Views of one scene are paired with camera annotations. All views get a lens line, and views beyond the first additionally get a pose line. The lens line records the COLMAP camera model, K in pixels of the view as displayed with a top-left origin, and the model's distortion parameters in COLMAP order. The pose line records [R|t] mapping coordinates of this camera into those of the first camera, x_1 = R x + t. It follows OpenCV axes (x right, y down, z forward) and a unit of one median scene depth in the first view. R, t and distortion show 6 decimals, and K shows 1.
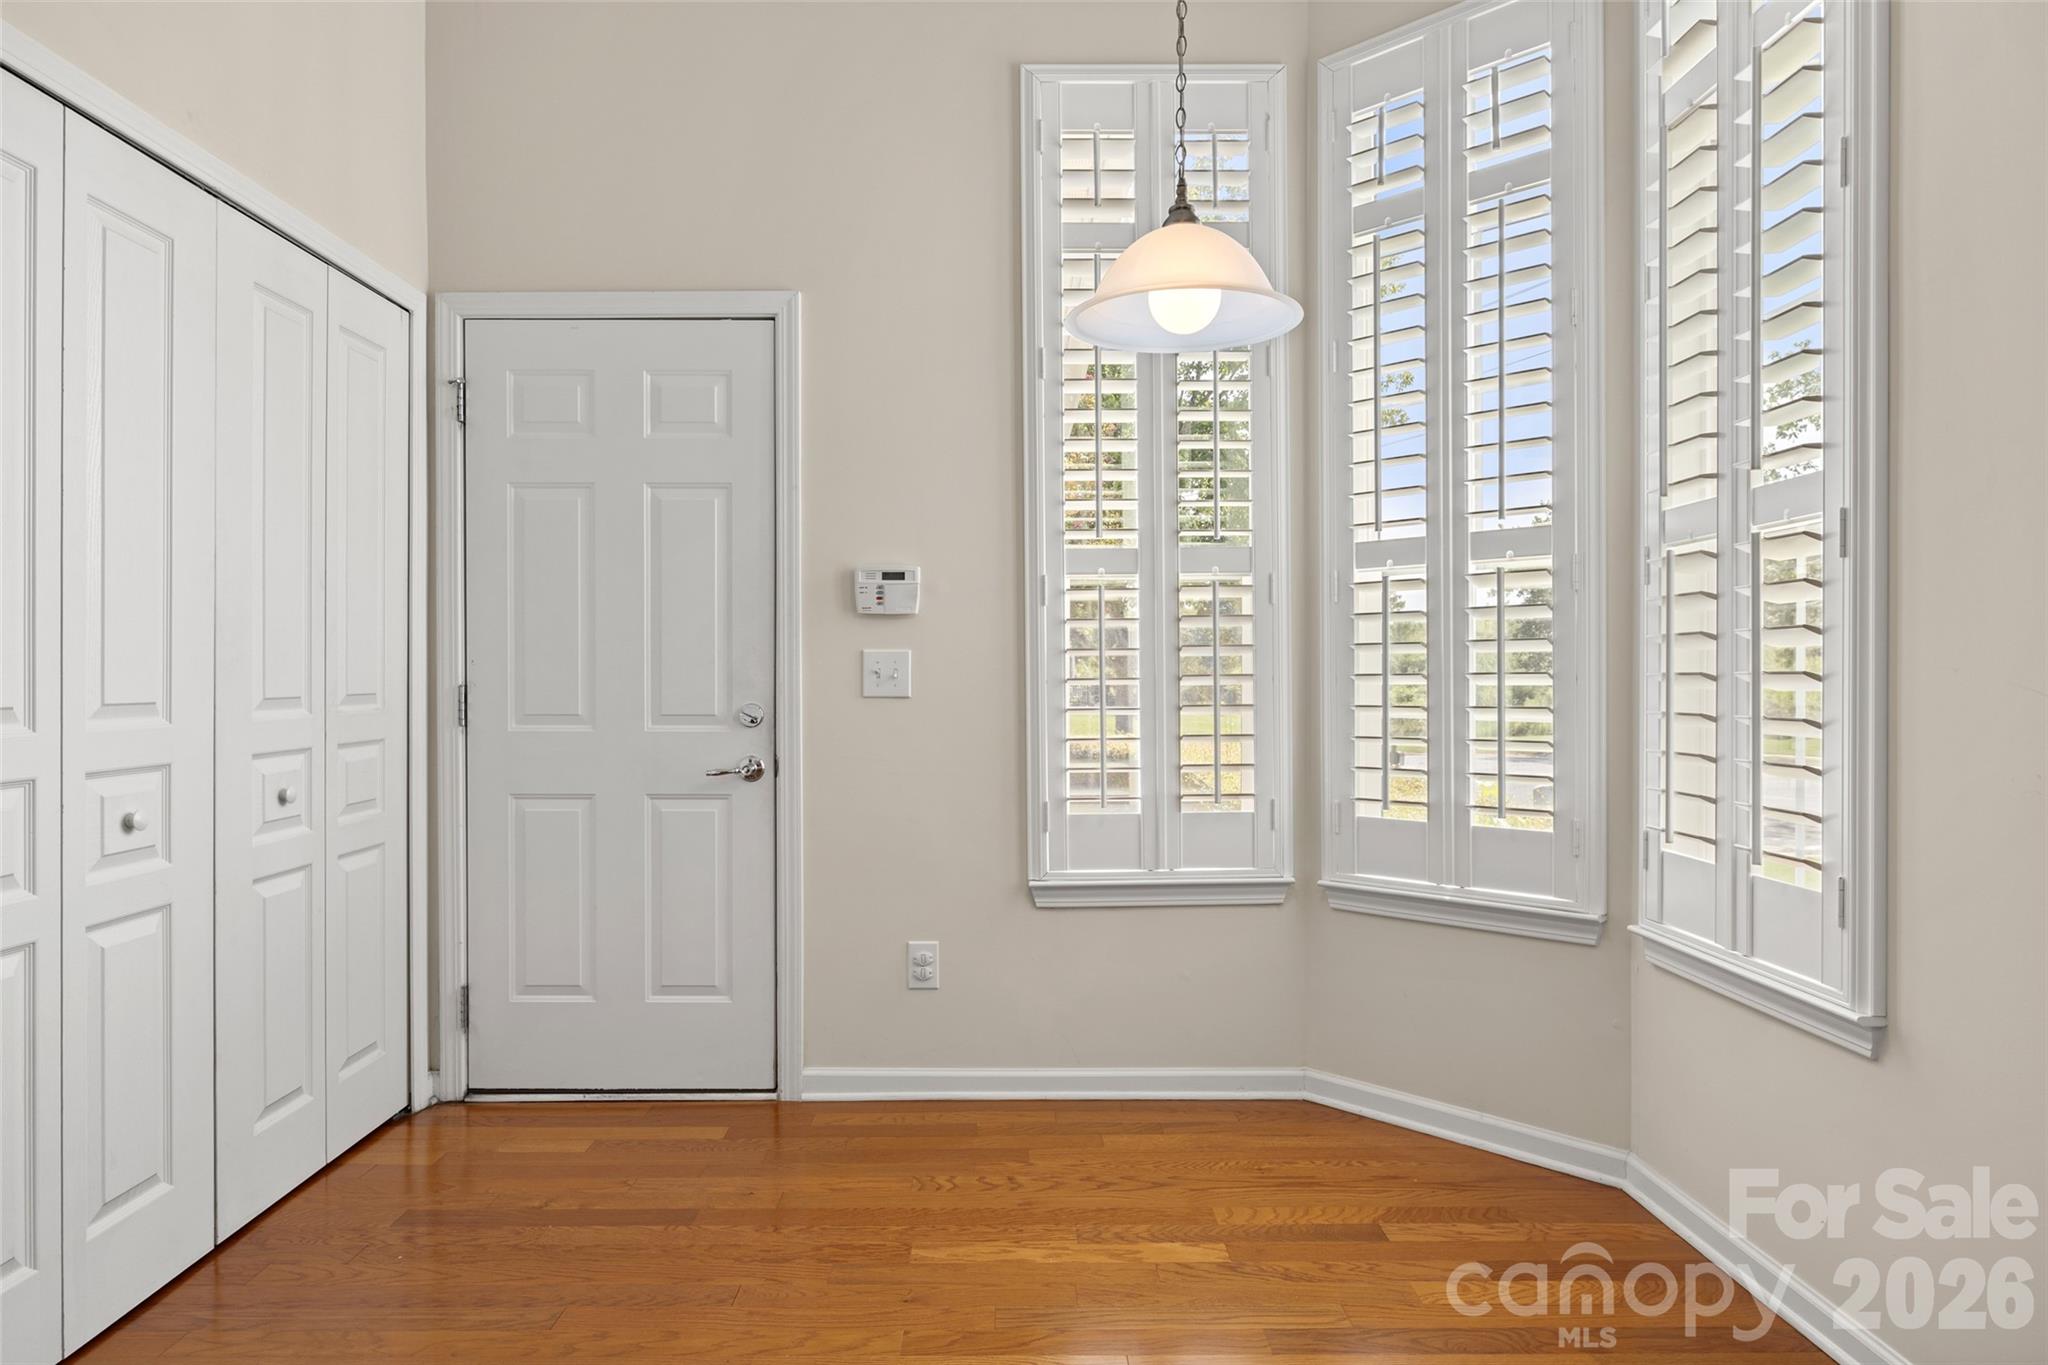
lens RADIAL K [[1220.2, 0, 1006.0], [0, 1220.2, 687.0], [0, 0, 1]] dist [-0.007682, 0.001319]
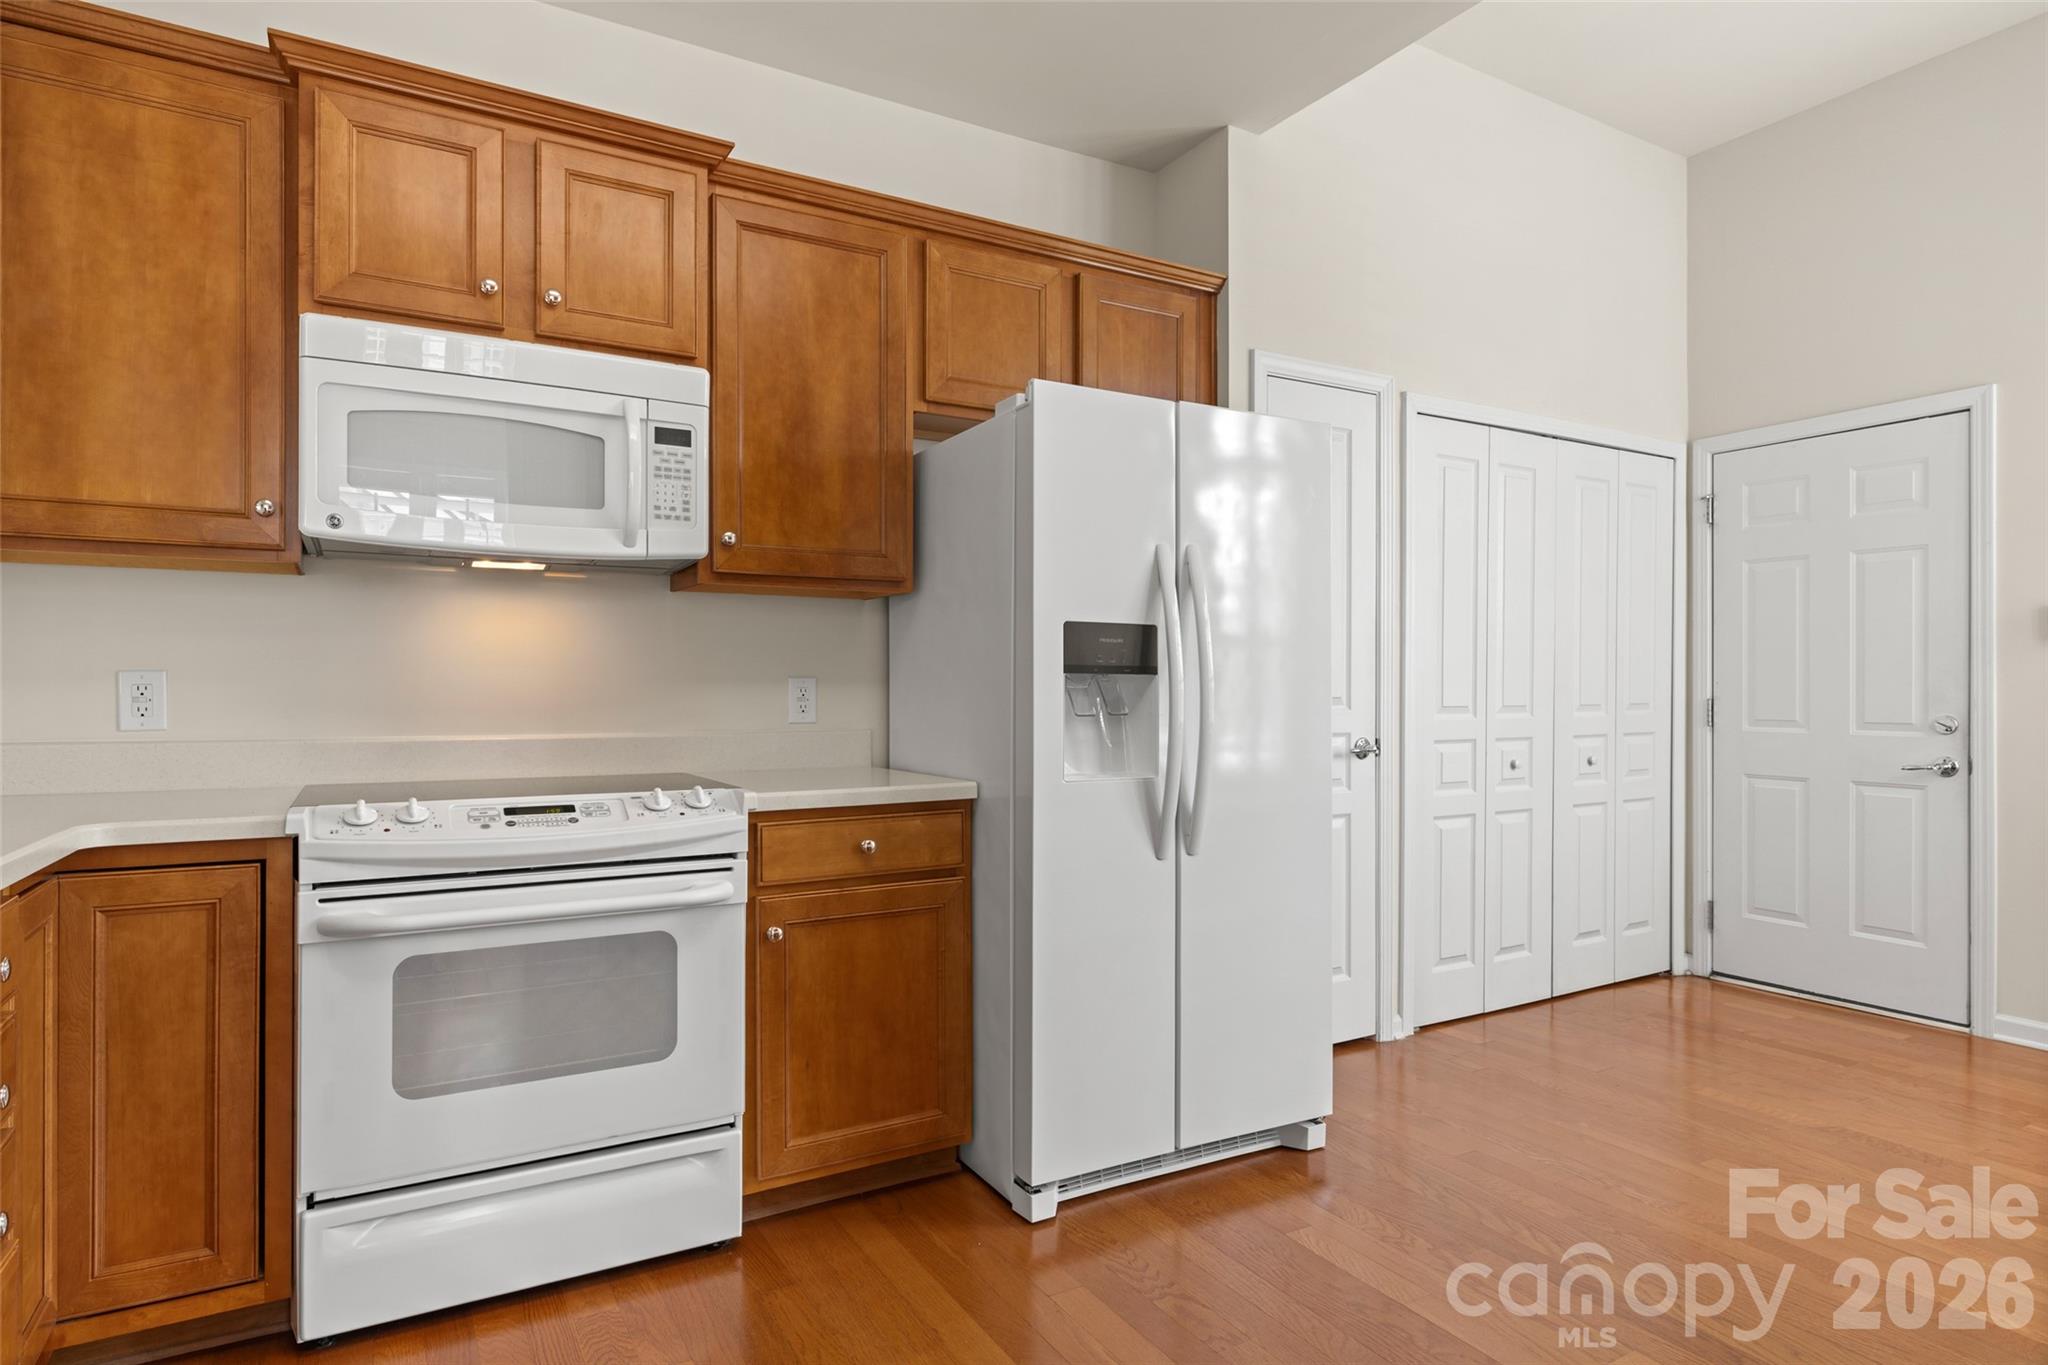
lens RADIAL K [[1127.1, 0, 1037.3], [0, 1127.1, 682.8], [0, 0, 1]] dist [0.001235, -0.000683]
pose [[0.524288, -0.001502, -0.851540, 0.321884], [-0.011790, 0.999890, -0.009023, 0.001121], [0.851460, 0.014770, 0.524212, -0.461145]]
